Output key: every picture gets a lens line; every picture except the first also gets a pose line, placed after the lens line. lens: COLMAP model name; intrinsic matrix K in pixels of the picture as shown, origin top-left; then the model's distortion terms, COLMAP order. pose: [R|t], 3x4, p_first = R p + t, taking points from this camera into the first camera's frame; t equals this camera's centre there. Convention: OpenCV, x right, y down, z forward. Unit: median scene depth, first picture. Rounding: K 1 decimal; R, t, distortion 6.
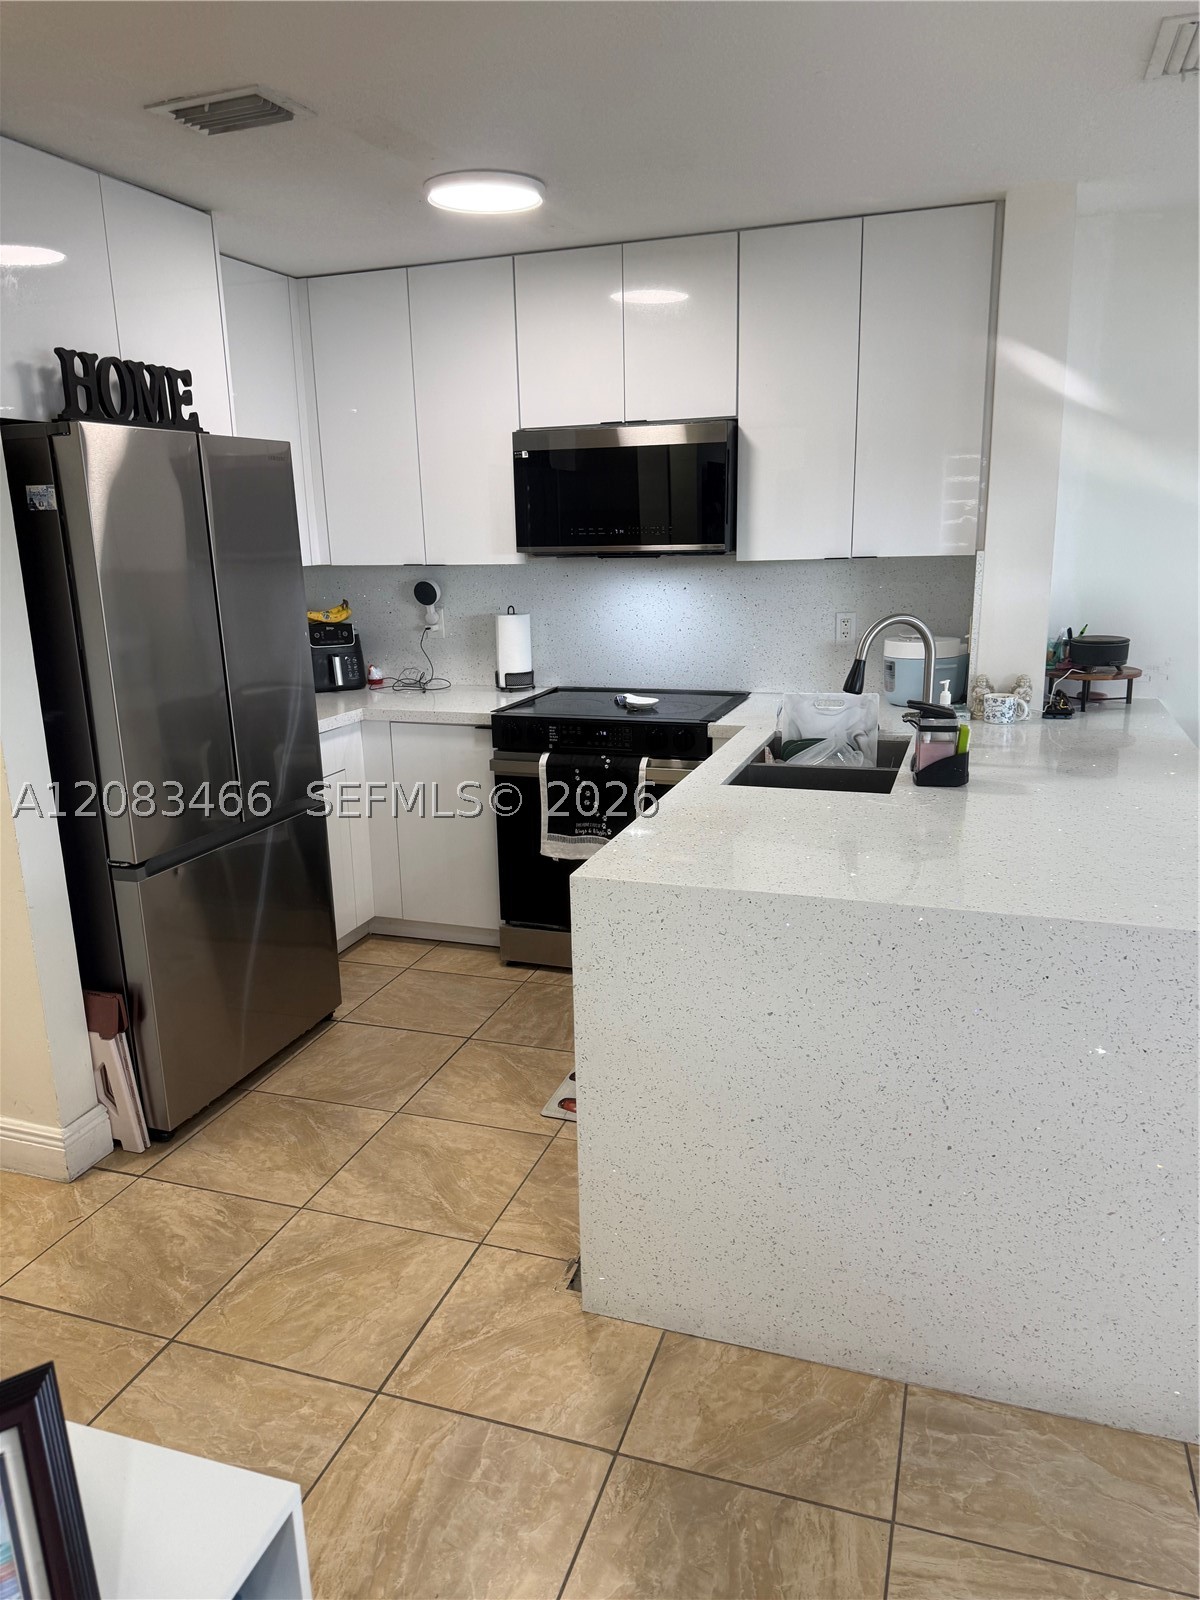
lens RADIAL K [[1126.2, 0, 600.4], [0, 1126.2, 804.8], [0, 0, 1]] dist [0.004291, -0.005373]
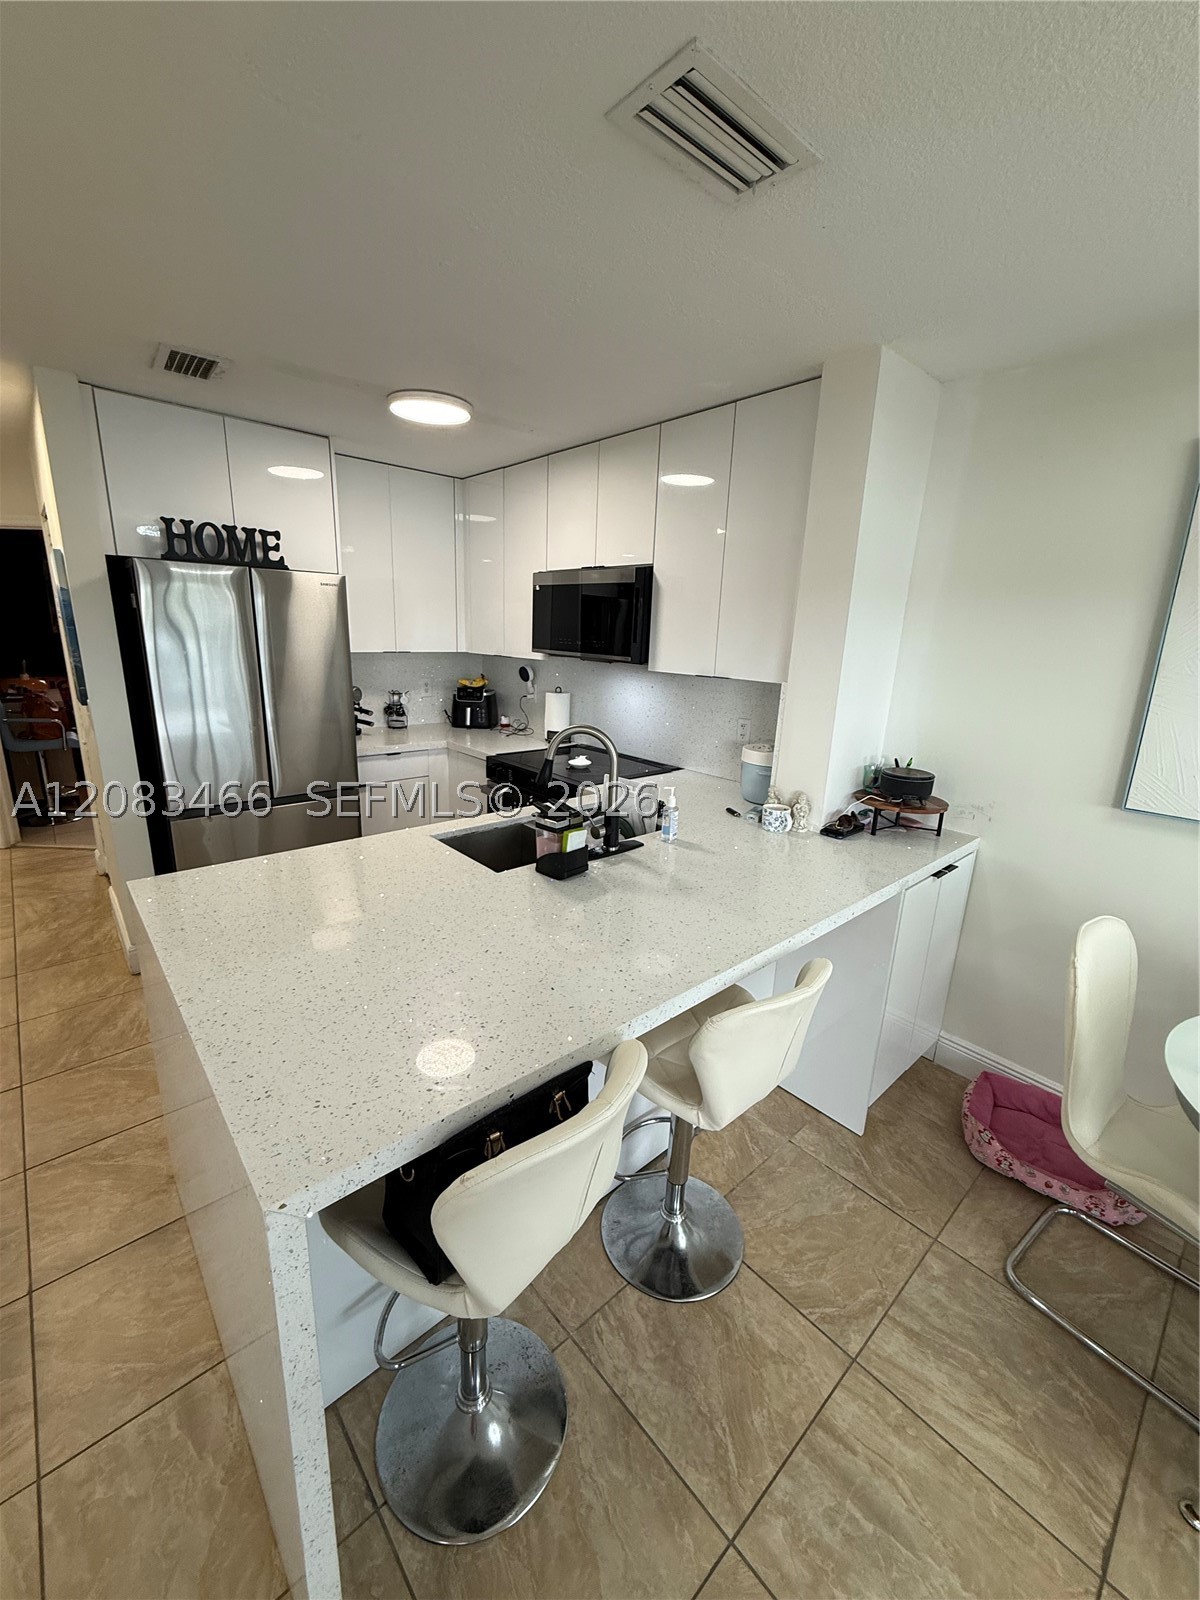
lens RADIAL K [[636.9, 0, 600.7], [0, 636.9, 794.3], [0, 0, 1]] dist [-0.002451, 0.000279]
pose [[0.874345, 0.176885, -0.451920, 0.456818], [-0.173413, 0.983605, 0.049481, -0.102880], [0.453264, 0.035105, 0.890685, 0.308094]]
